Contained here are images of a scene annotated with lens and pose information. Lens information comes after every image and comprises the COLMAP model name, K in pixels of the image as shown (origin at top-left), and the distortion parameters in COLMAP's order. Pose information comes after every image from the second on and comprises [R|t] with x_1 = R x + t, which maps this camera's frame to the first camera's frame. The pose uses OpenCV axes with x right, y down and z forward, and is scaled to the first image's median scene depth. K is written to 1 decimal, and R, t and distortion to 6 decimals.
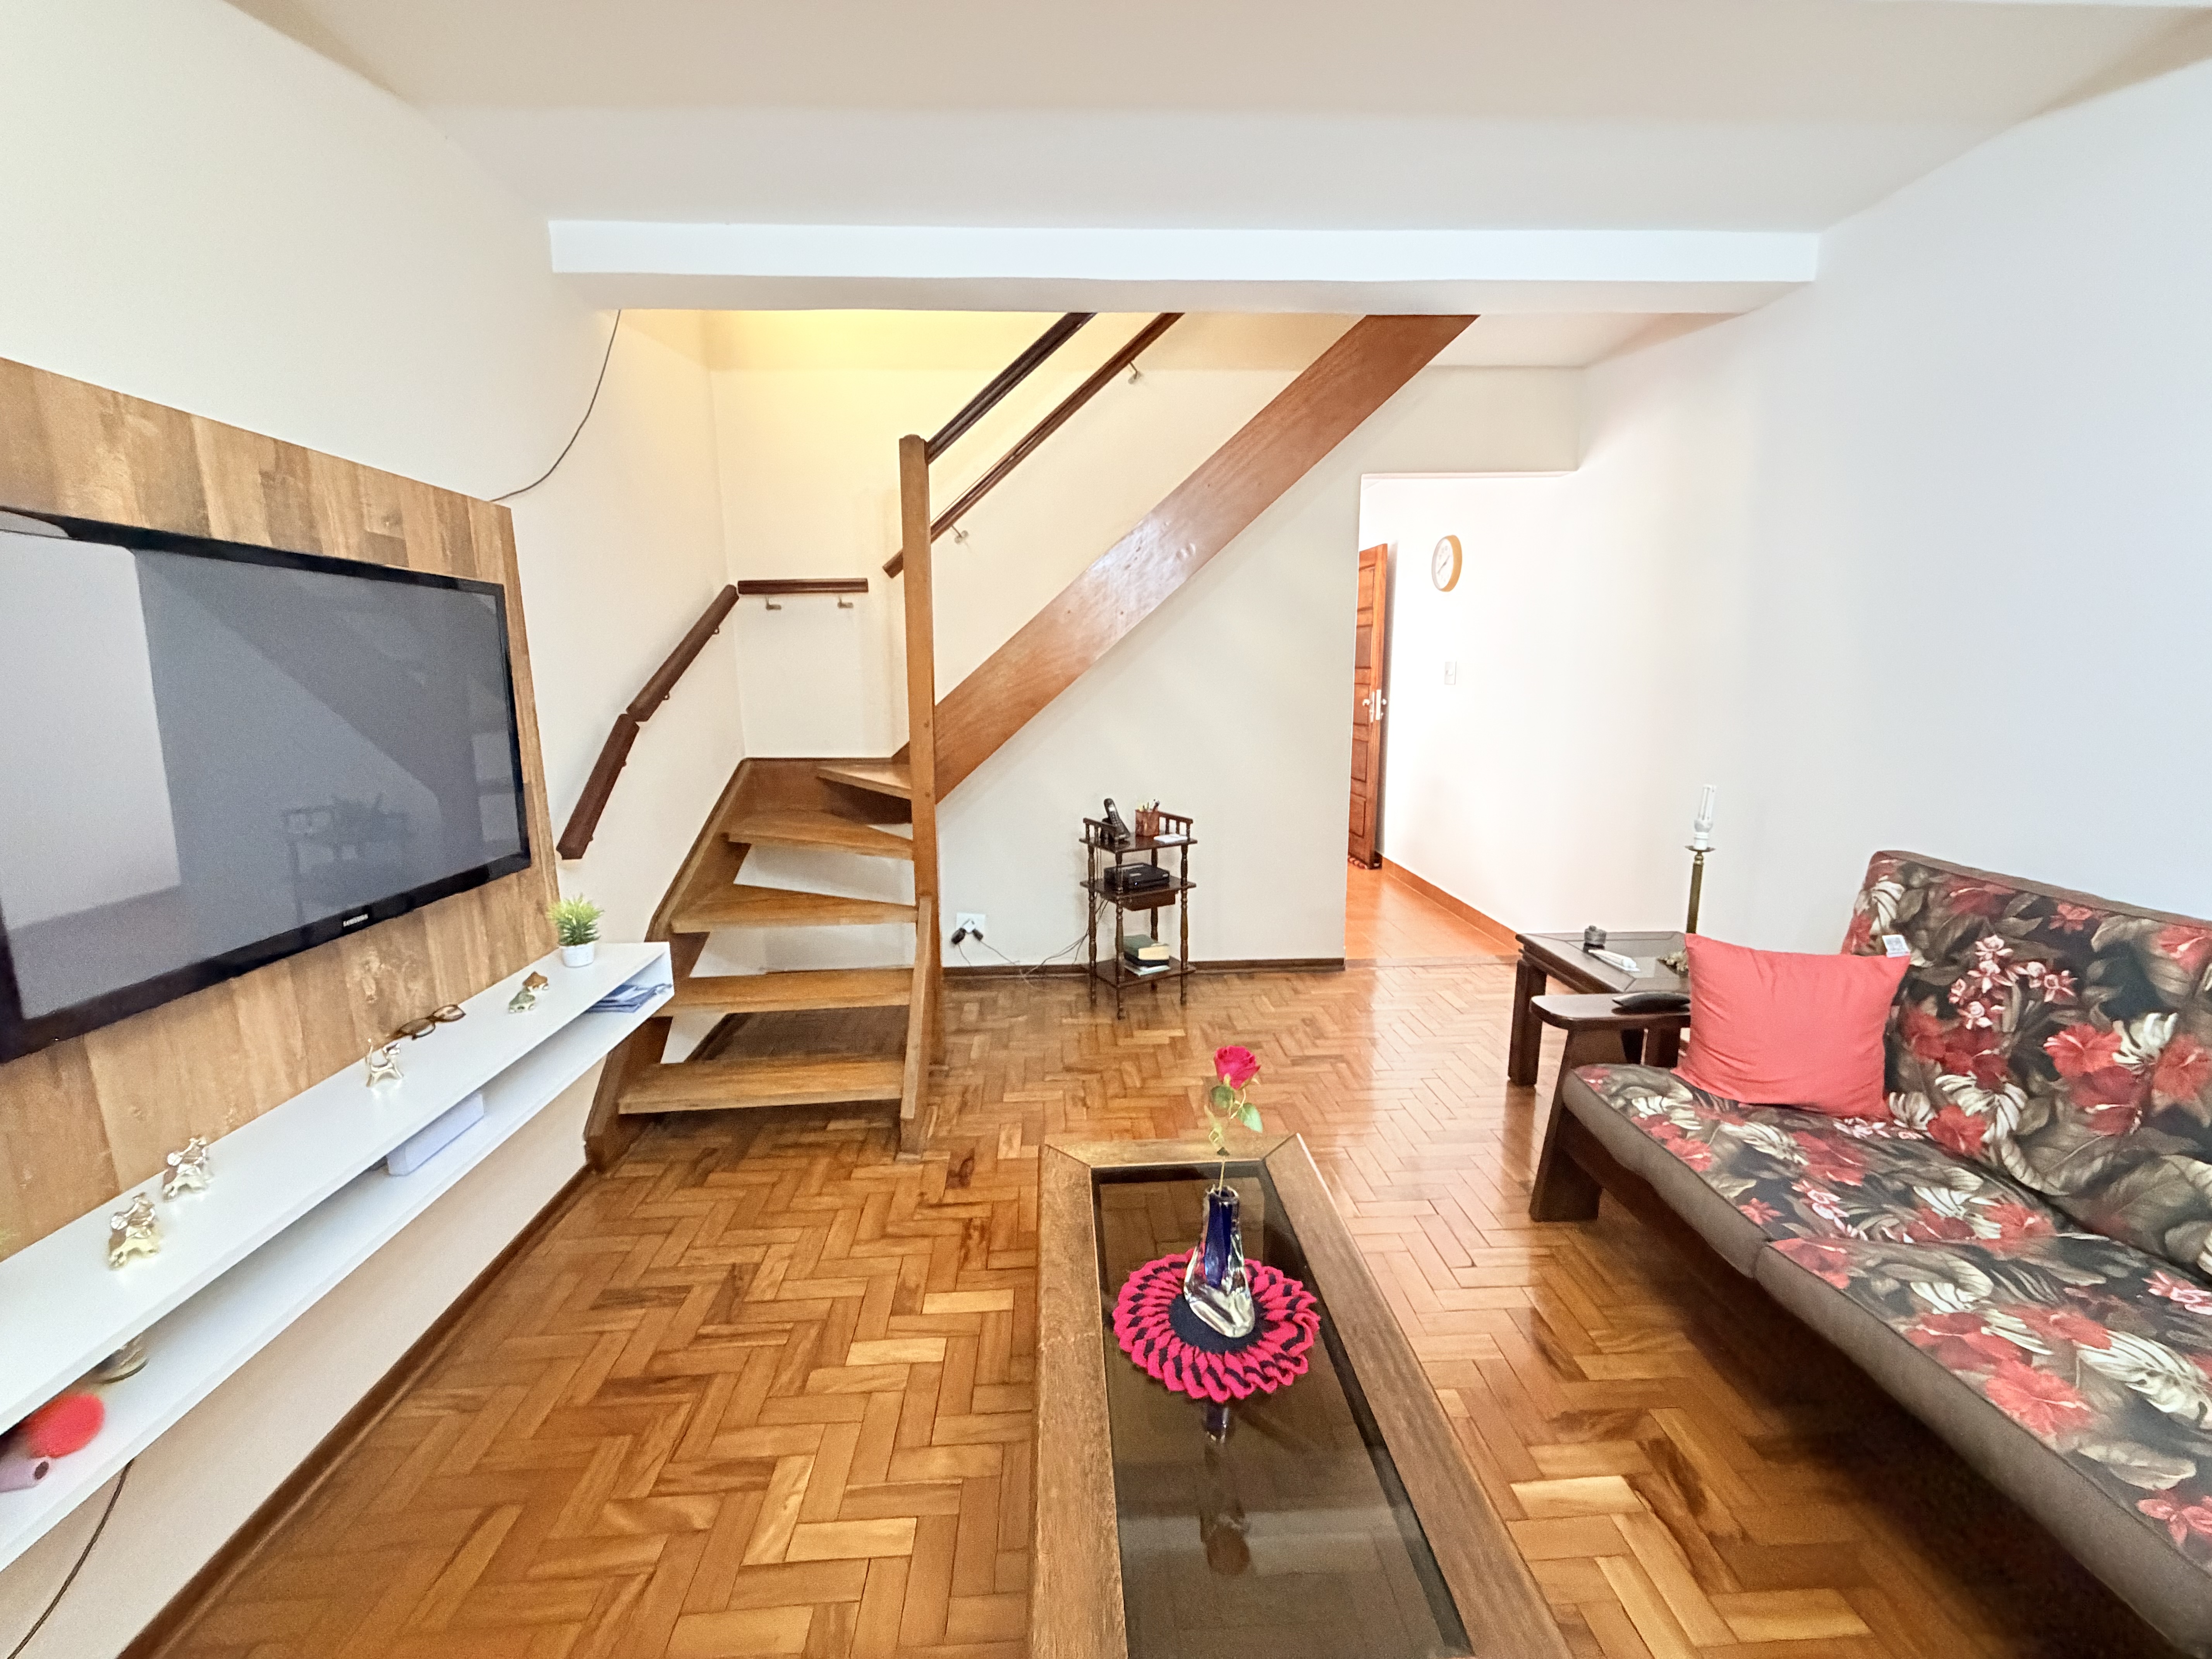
lens RADIAL K [[883.8, 0, 1095.5], [0, 883.8, 829.2], [0, 0, 1]] dist [0.000767, 0.000034]
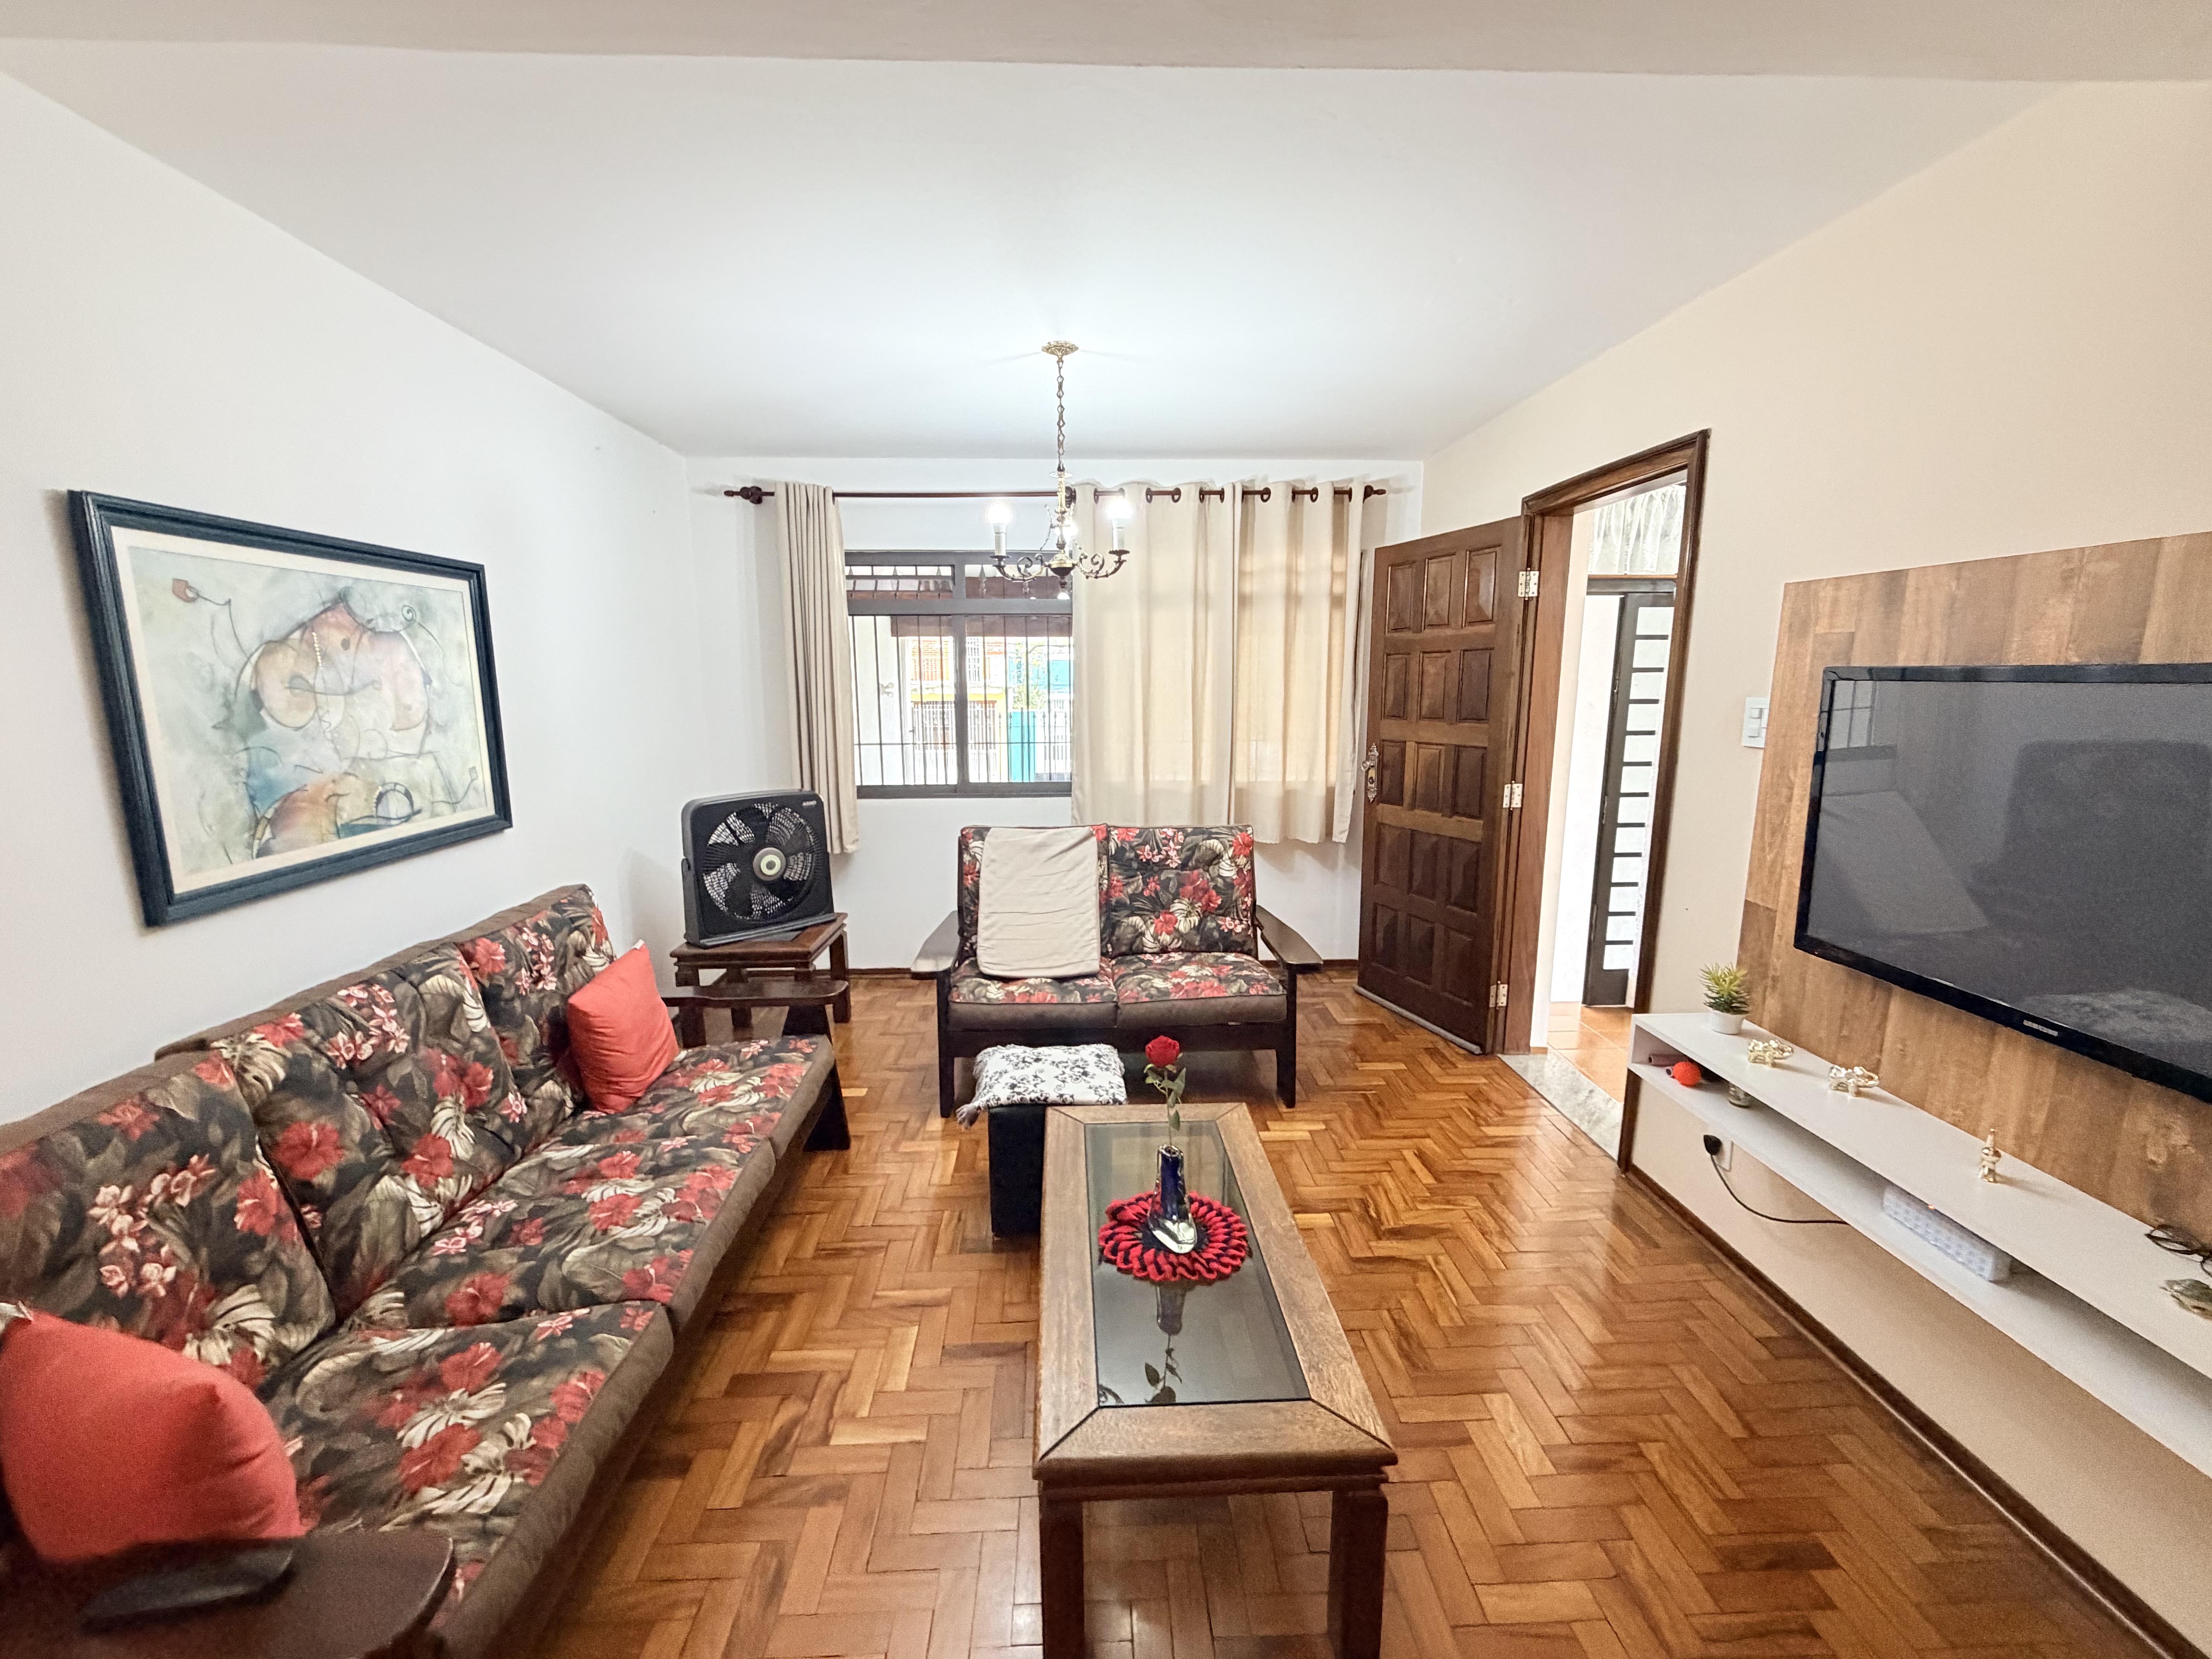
lens RADIAL K [[883.8, 0, 1102.1], [0, 883.8, 826.8], [0, 0, 1]] dist [0.000767, 0.000034]
pose [[-0.999848, 0.016250, 0.006382, 0.183875], [0.017455, 0.937861, 0.346572, -0.423976], [-0.000354, 0.346631, -0.938002, 1.669371]]
